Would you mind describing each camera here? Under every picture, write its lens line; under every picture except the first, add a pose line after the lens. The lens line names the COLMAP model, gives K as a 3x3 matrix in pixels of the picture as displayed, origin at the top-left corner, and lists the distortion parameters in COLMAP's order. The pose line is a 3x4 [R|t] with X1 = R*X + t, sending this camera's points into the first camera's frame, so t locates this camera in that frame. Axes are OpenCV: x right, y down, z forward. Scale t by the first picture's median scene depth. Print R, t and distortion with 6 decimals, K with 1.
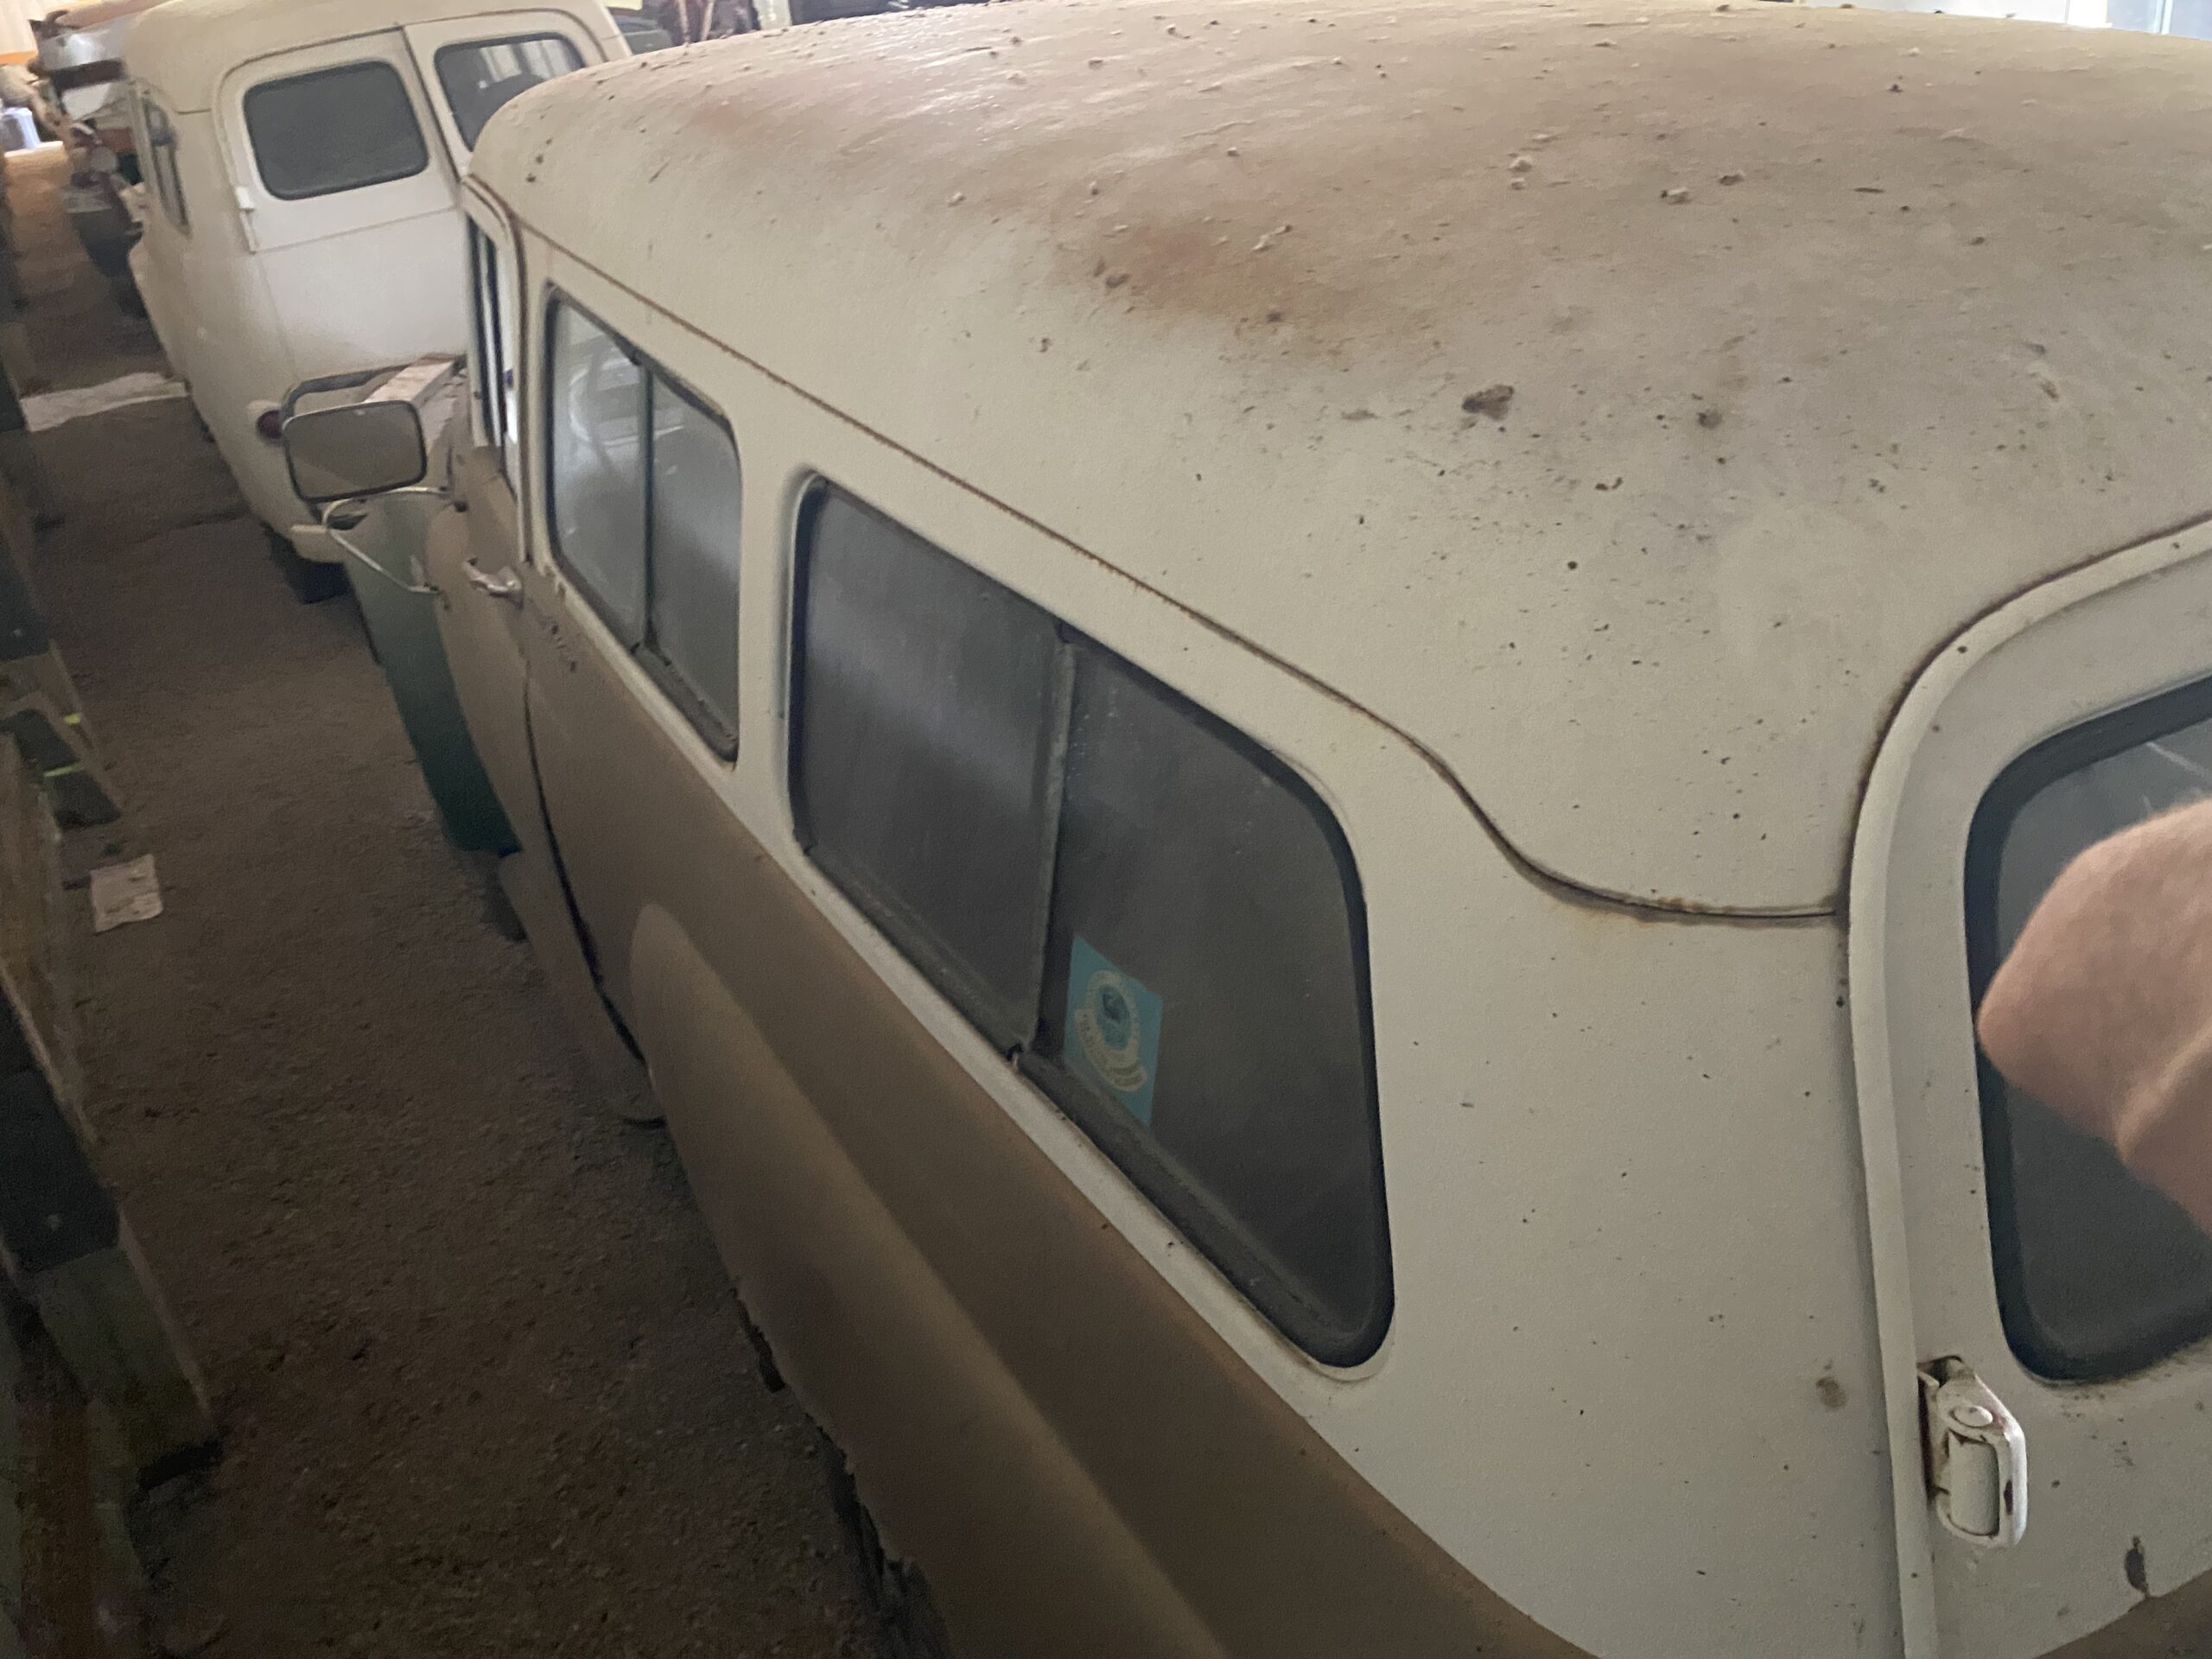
lens RADIAL K [[1688.2, 0, 1102.6], [0, 1688.2, 820.4], [0, 0, 1]] dist [0.026151, -0.018429]
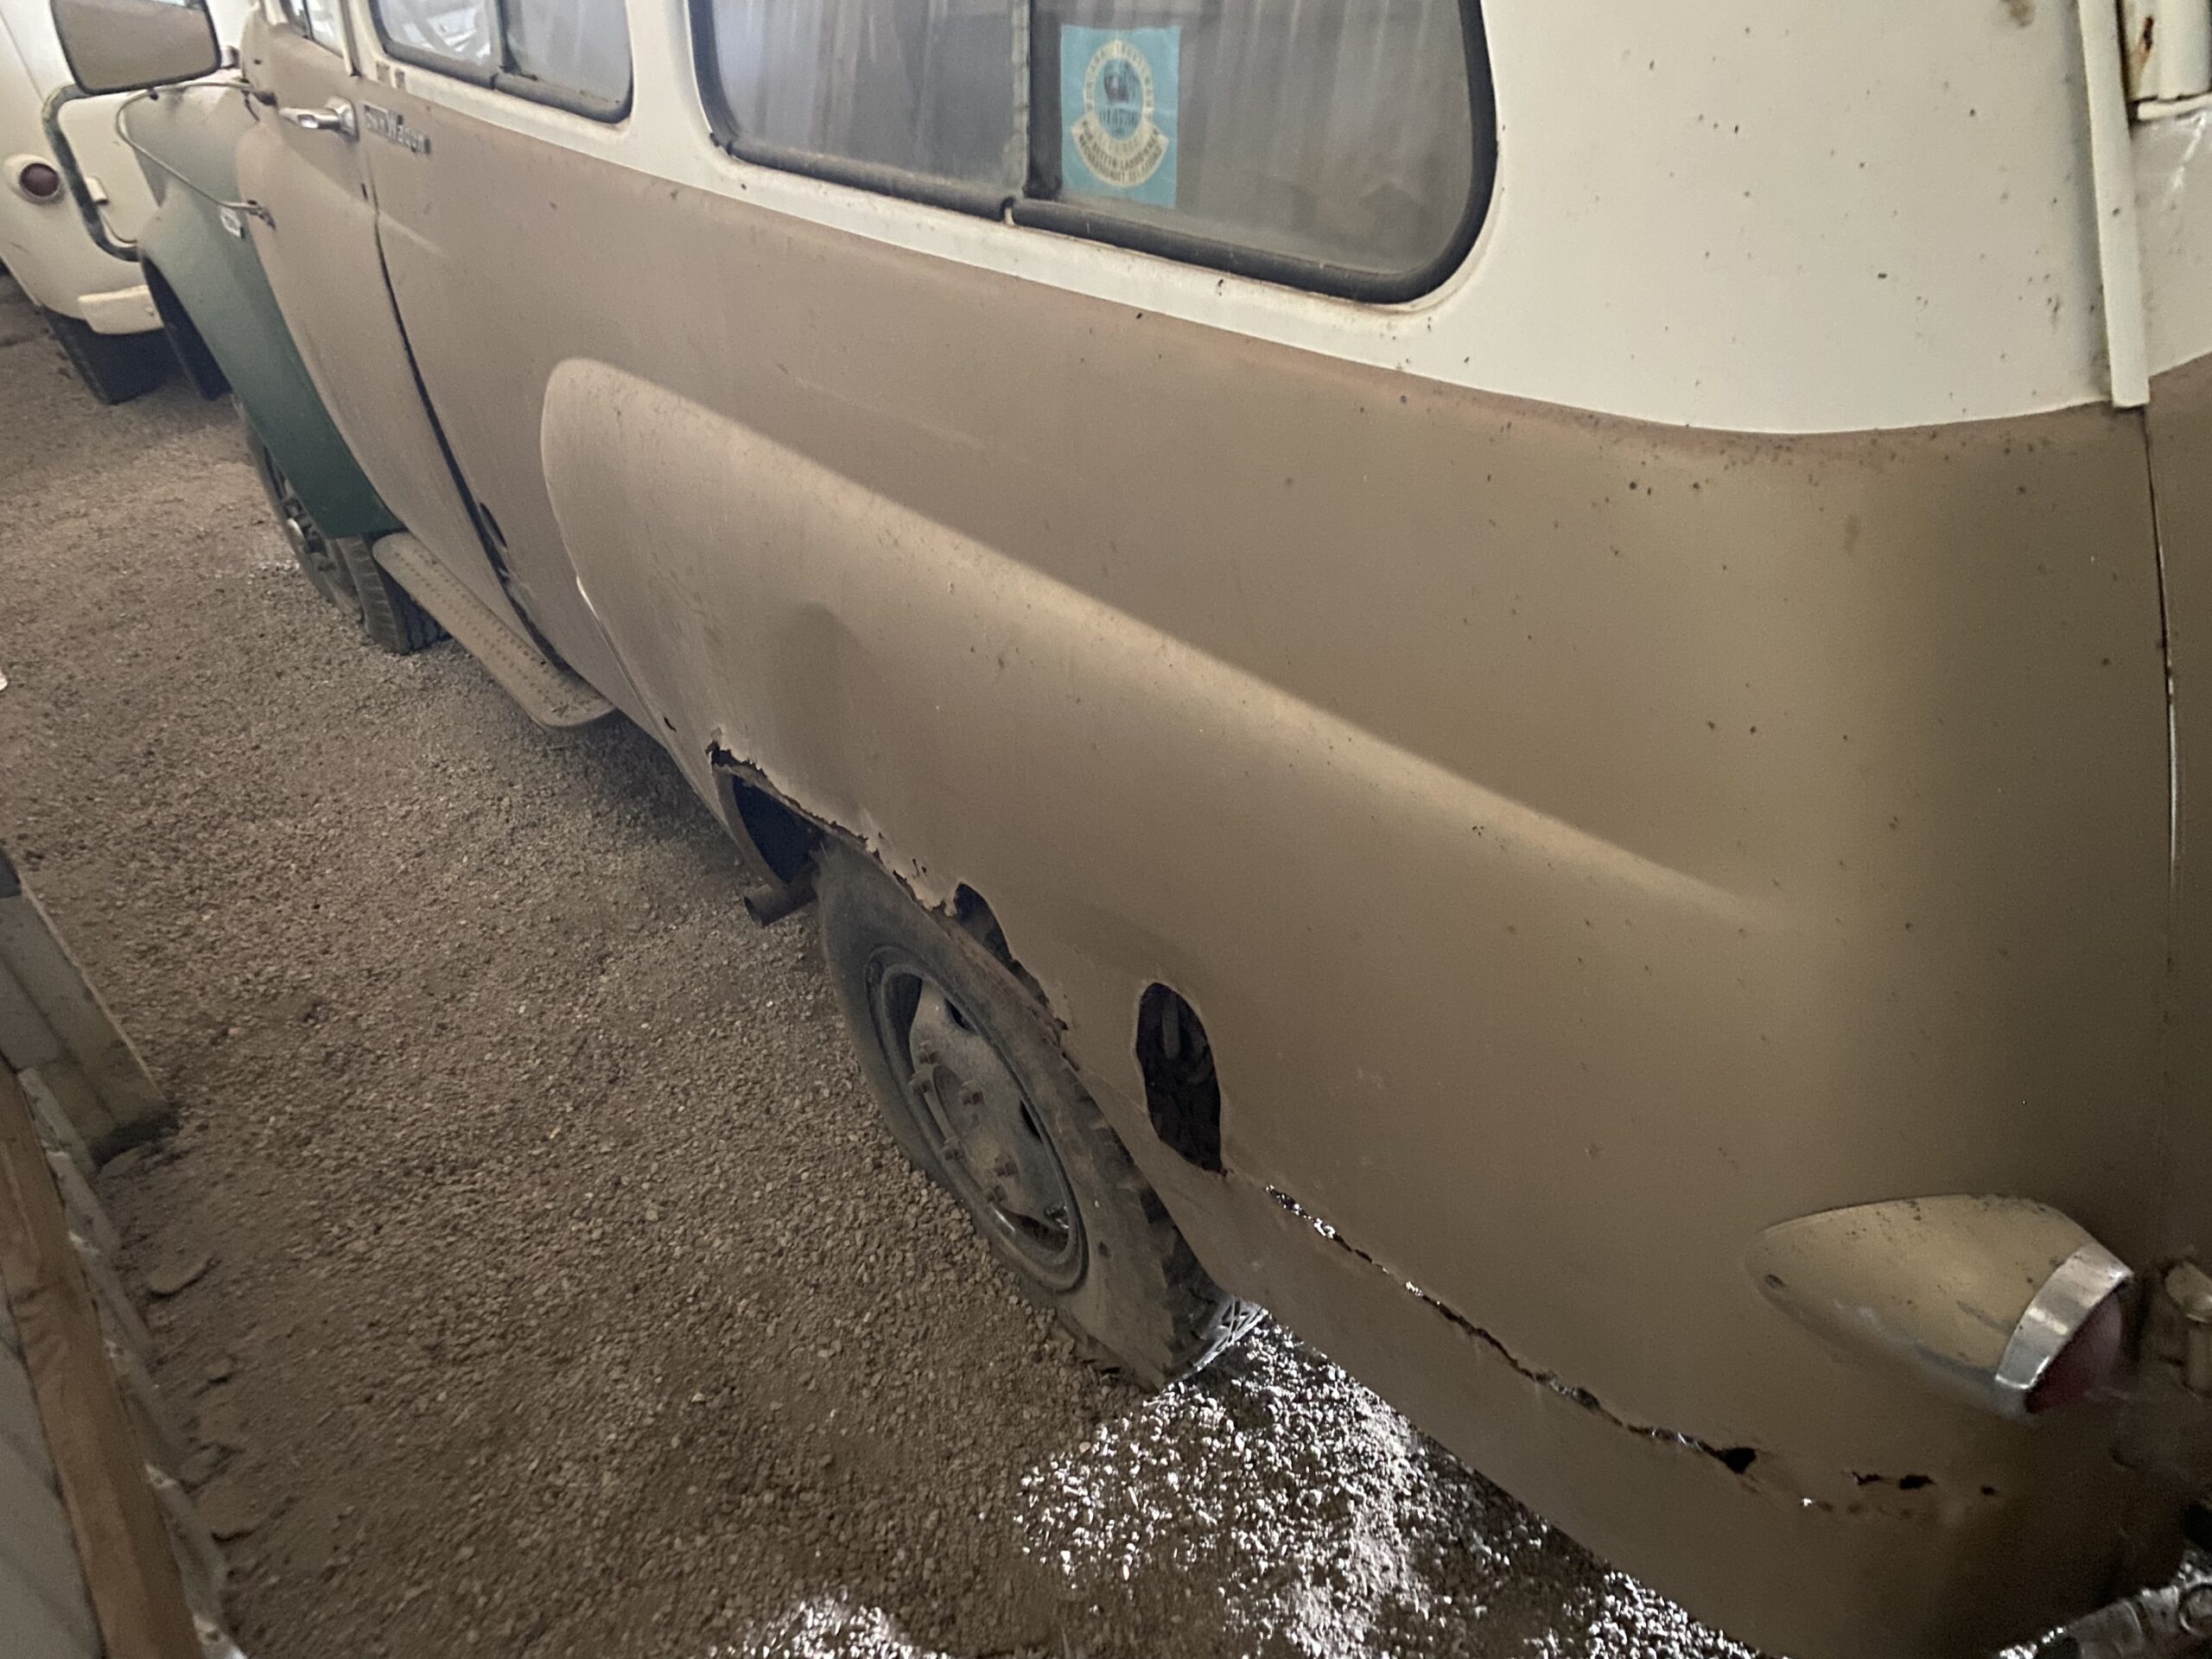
lens RADIAL K [[1688.2, 0, 1120.1], [0, 1688.2, 849.5], [0, 0, 1]] dist [0.026151, -0.018429]
pose [[0.989367, -0.125847, 0.072912, -0.054775], [0.119156, 0.988805, 0.089817, 0.215892], [-0.083399, -0.080174, 0.993286, 0.037259]]
